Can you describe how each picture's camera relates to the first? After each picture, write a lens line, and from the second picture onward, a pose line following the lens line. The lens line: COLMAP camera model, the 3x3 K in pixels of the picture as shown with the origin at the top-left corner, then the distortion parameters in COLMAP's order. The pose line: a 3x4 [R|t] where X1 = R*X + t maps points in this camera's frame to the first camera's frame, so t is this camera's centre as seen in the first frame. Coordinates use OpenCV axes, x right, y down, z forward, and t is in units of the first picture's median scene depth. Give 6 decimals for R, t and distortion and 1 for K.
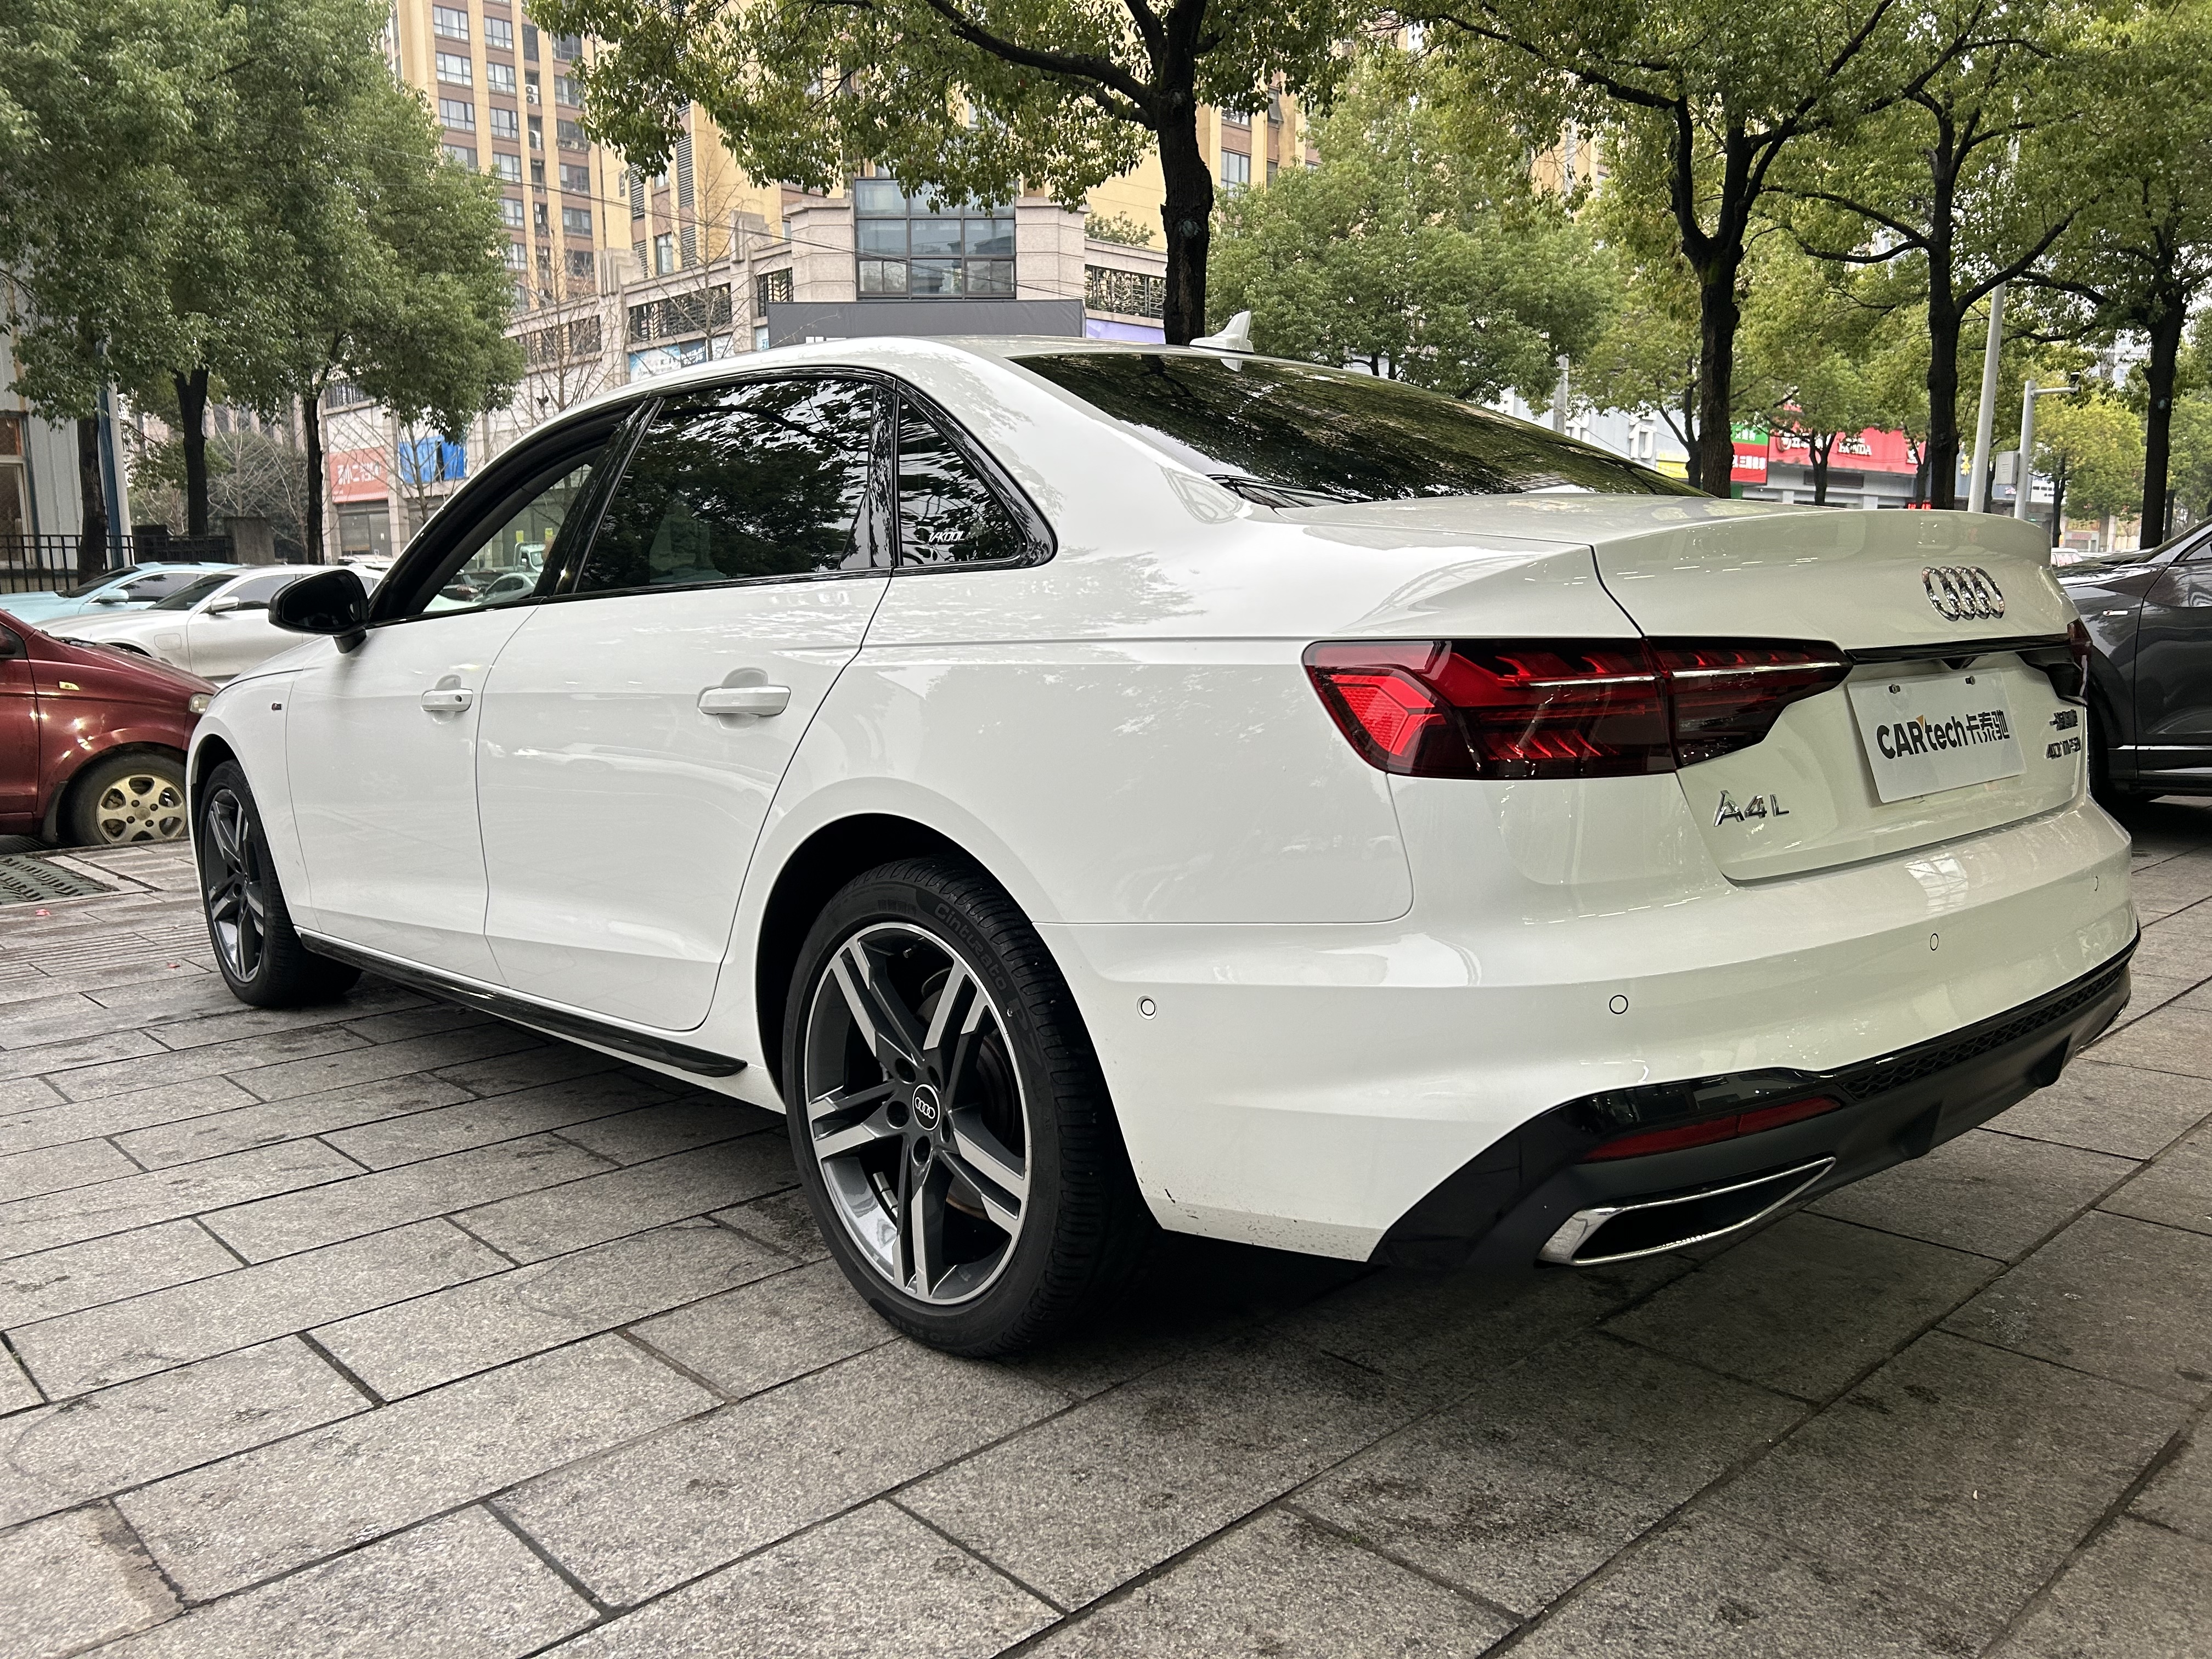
lens RADIAL K [[1670.8, 0, 1106.0], [0, 1670.8, 829.5], [0, 0, 1]] dist [0.024140, -0.002887]
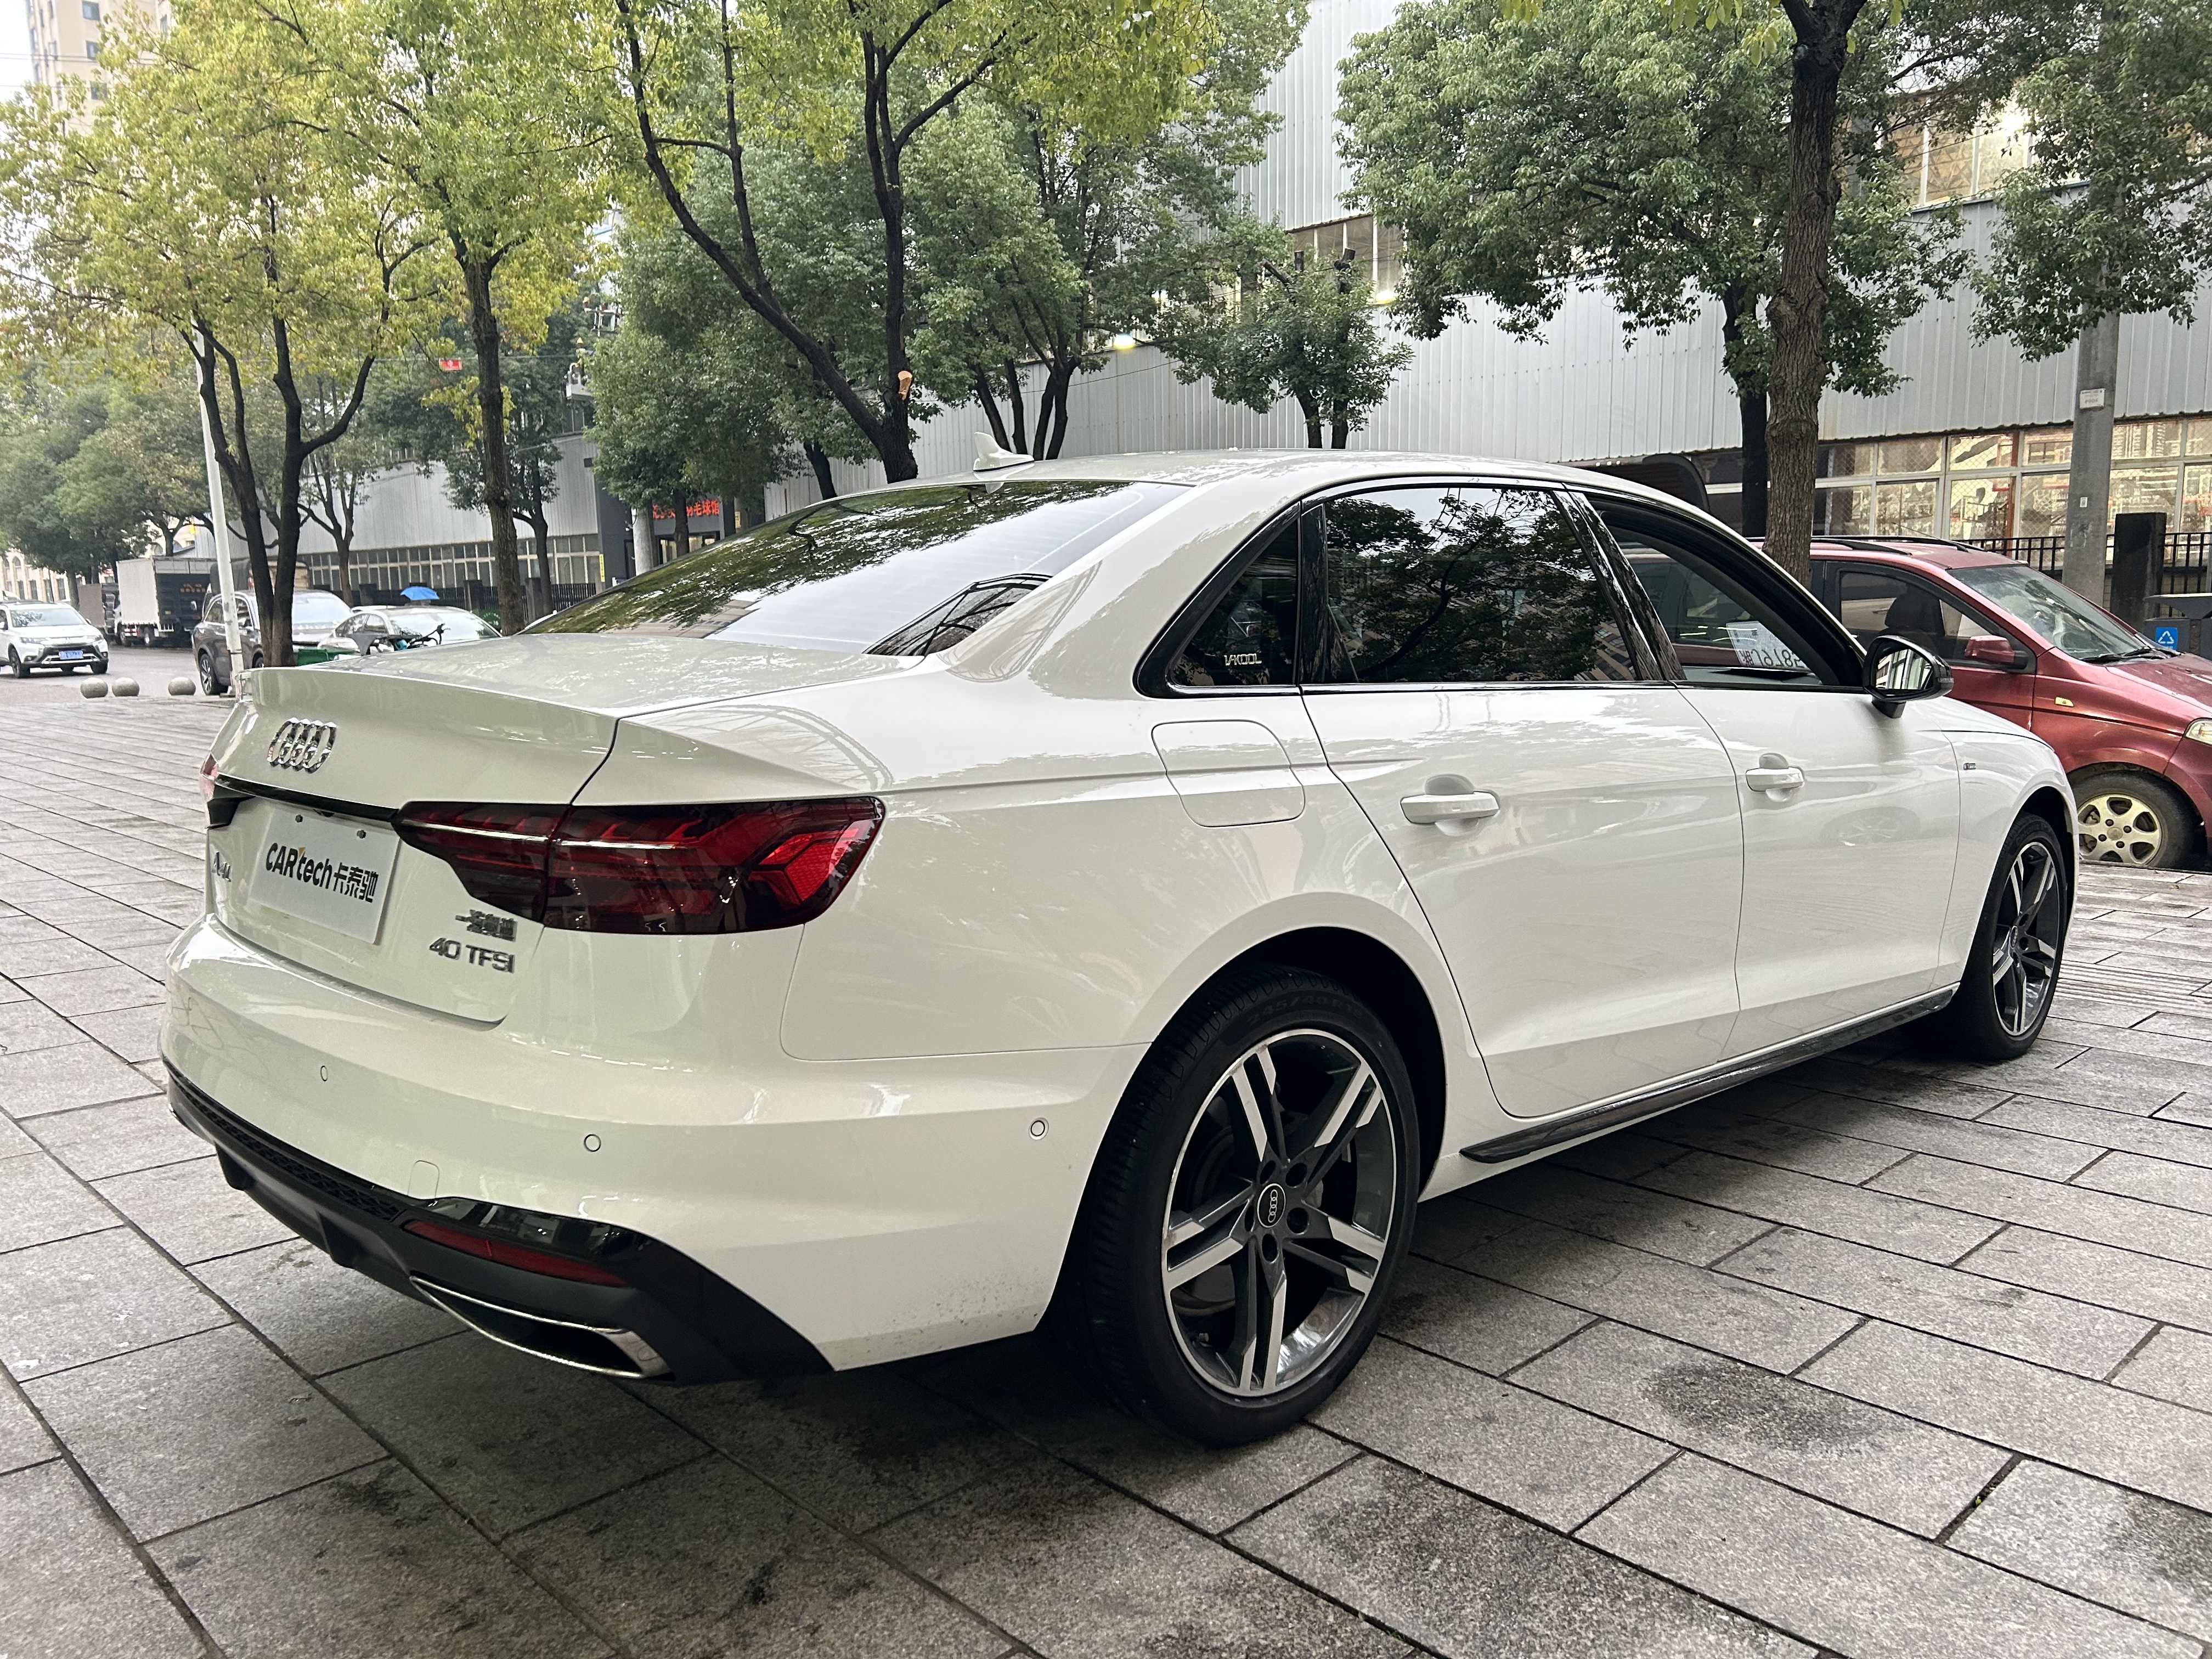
lens RADIAL K [[1670.8, 0, 1106.0], [0, 1670.8, 829.5], [0, 0, 1]] dist [0.024140, -0.002887]
pose [[0.028174, 0.149186, -0.988408, 1.164557], [-0.132147, 0.980678, 0.144252, -0.226229], [0.990830, 0.126551, 0.047344, 1.064841]]
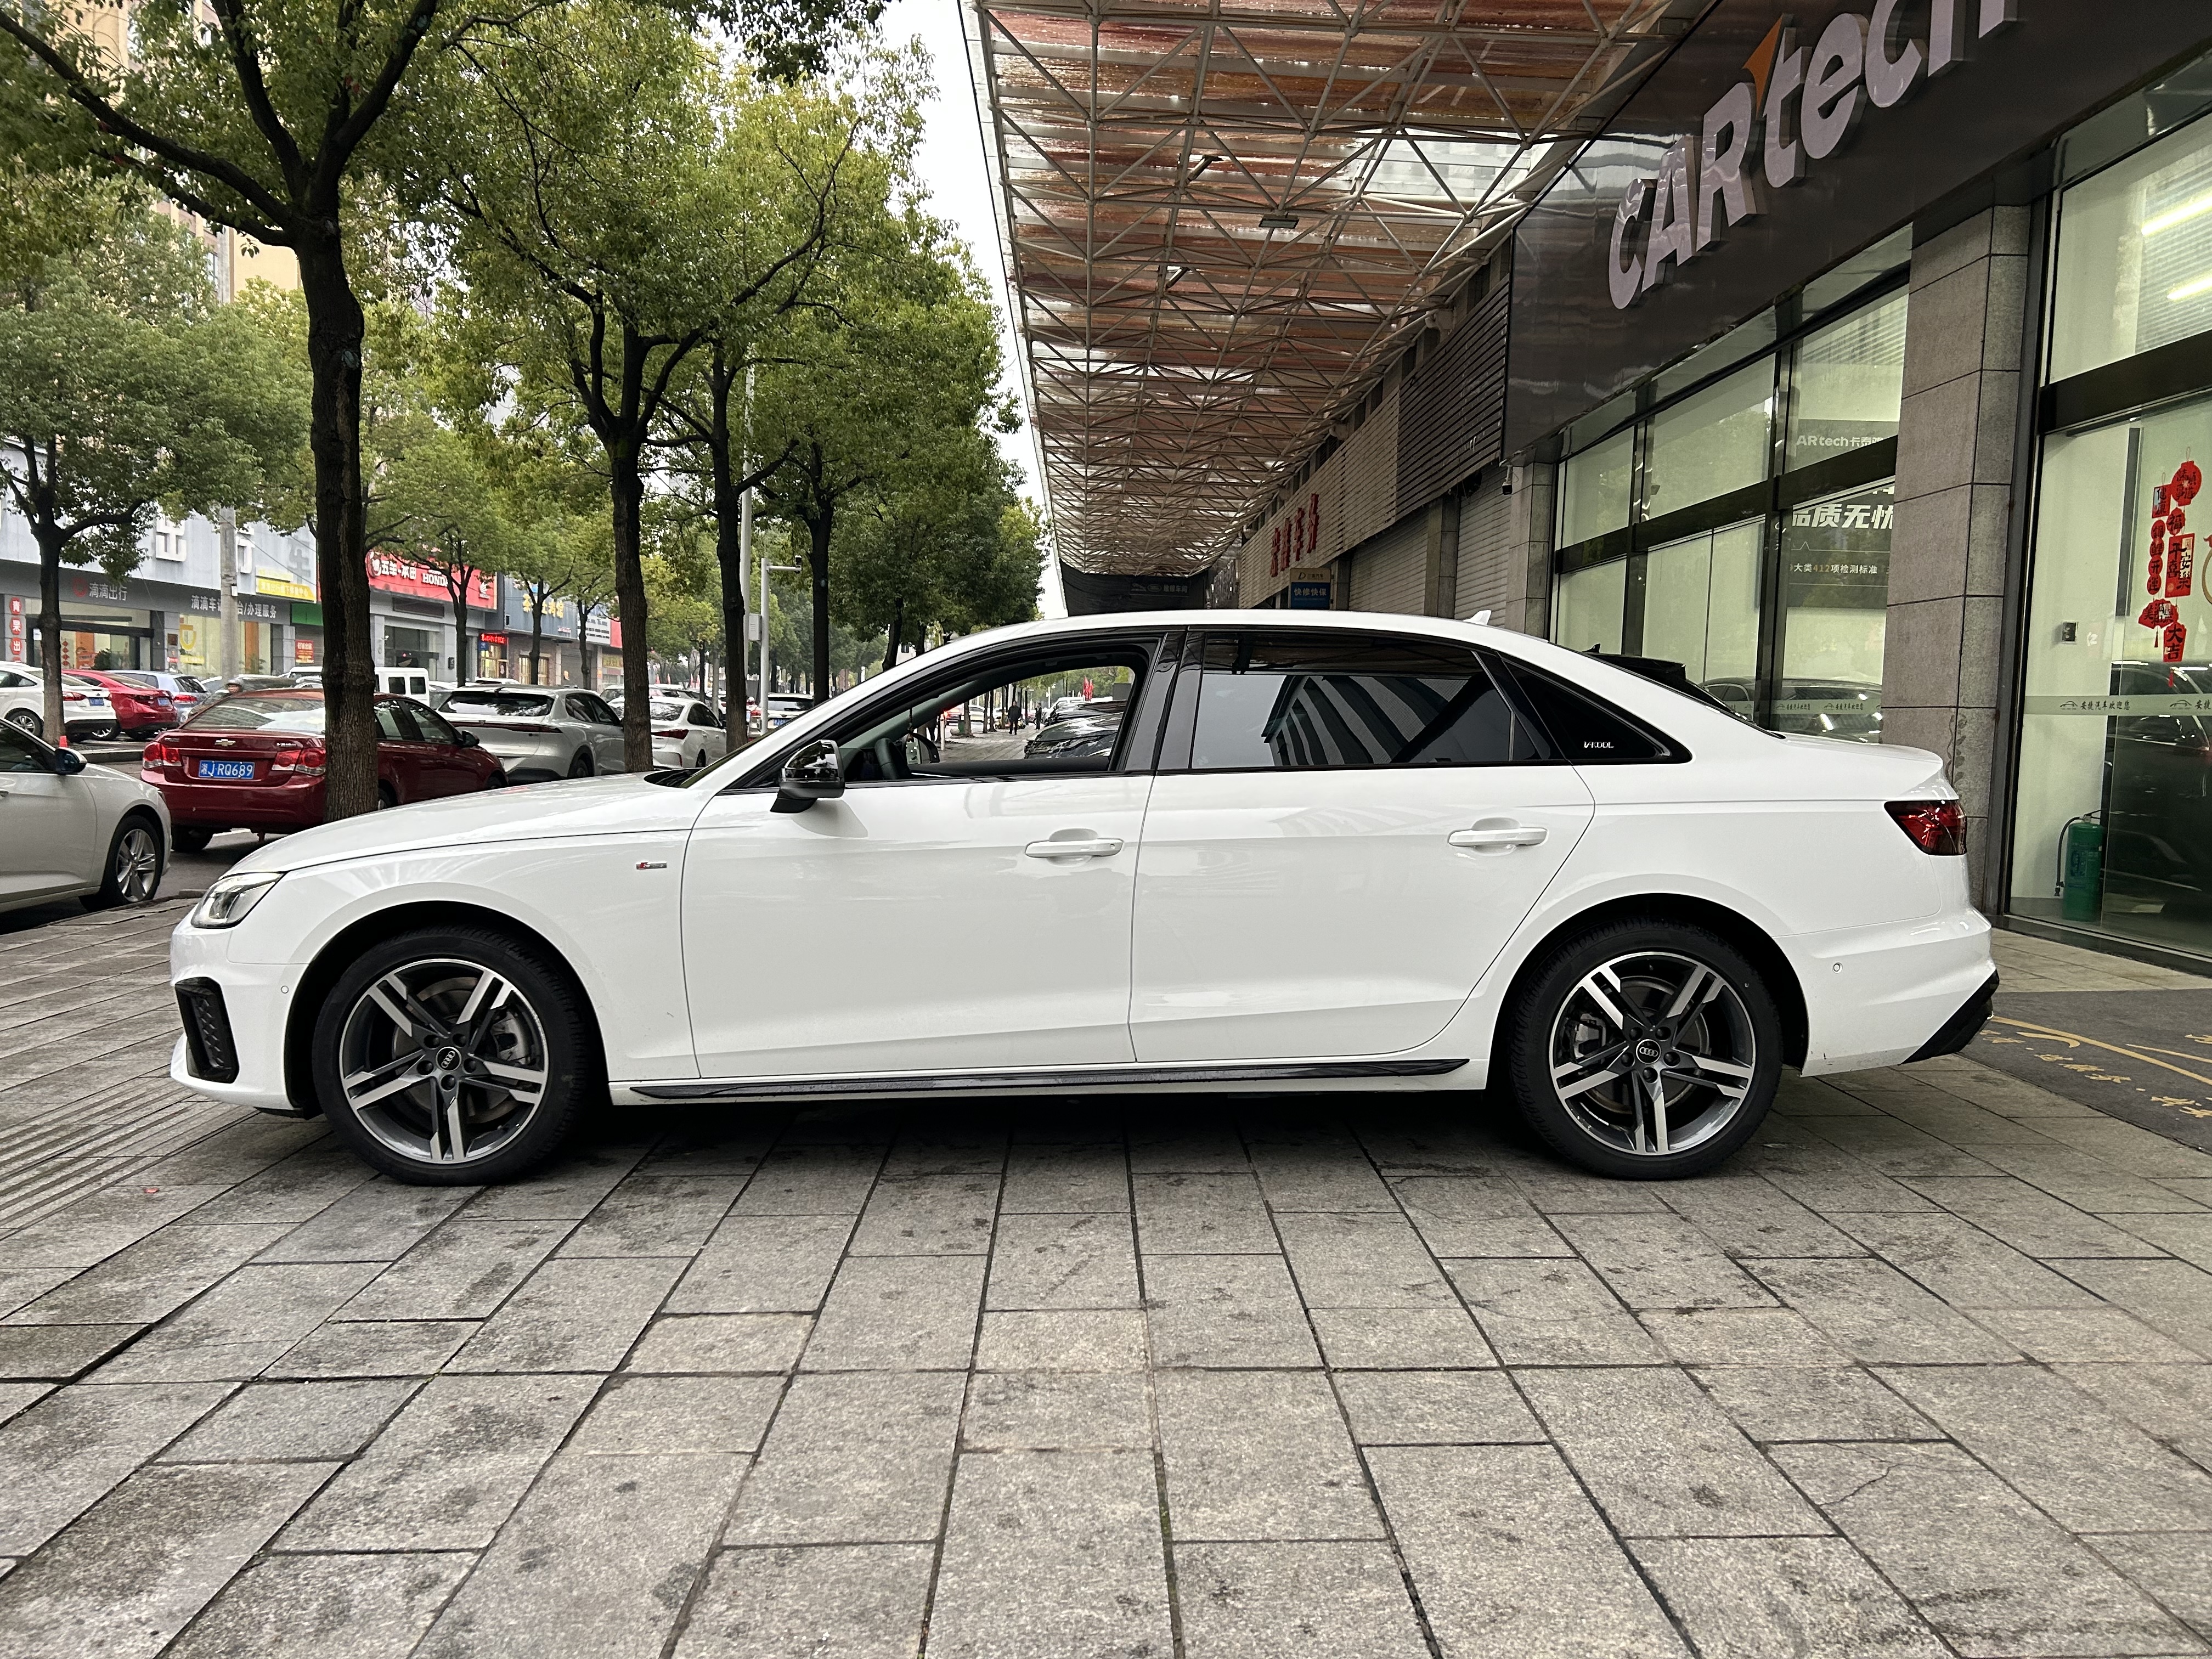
lens RADIAL K [[1650.8, 0, 1106.0], [0, 1650.8, 829.5], [0, 0, 1]] dist [0.062324, -0.079526]
pose [[0.670151, -0.029918, 0.741621, -1.493783], [0.081726, 0.996086, -0.033667, -0.052698], [-0.737712, 0.083172, 0.669973, 0.146758]]
